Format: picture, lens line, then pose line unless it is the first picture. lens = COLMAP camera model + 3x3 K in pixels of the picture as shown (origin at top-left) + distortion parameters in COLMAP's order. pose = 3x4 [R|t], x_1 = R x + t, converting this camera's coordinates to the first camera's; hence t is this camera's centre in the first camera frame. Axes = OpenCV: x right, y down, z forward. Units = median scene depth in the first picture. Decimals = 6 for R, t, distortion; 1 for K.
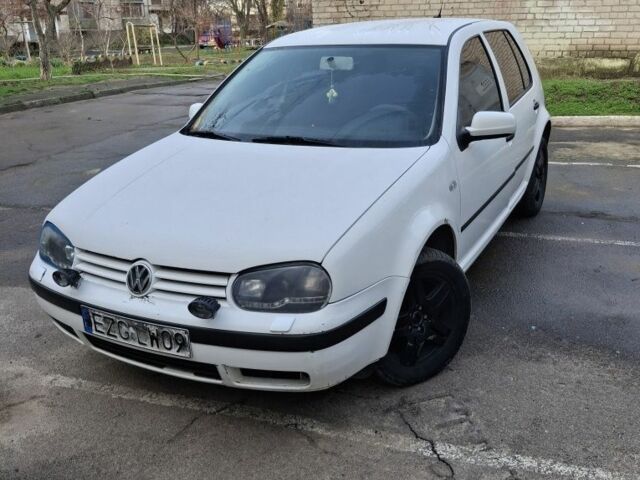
lens RADIAL K [[518.0, 0, 323.9], [0, 518.0, 239.2], [0, 0, 1]] dist [0.056740, -0.121929]
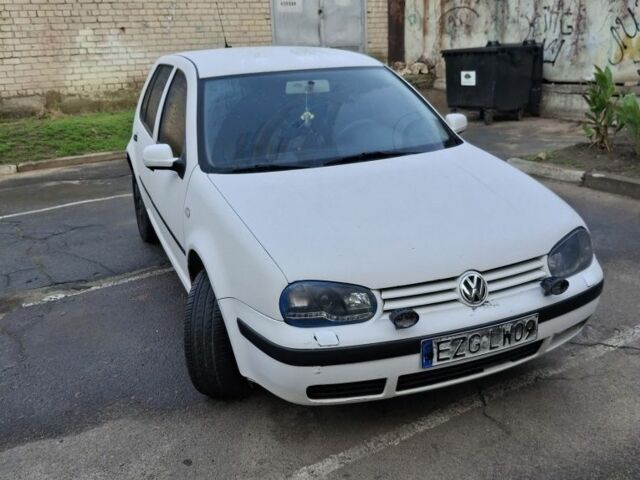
lens RADIAL K [[518.0, 0, 323.9], [0, 518.0, 239.2], [0, 0, 1]] dist [0.056740, -0.121929]
pose [[0.725302, -0.236692, 0.646462, -1.171697], [0.273485, 0.960825, 0.044952, -0.139169], [-0.631777, 0.144194, 0.761620, 0.386716]]
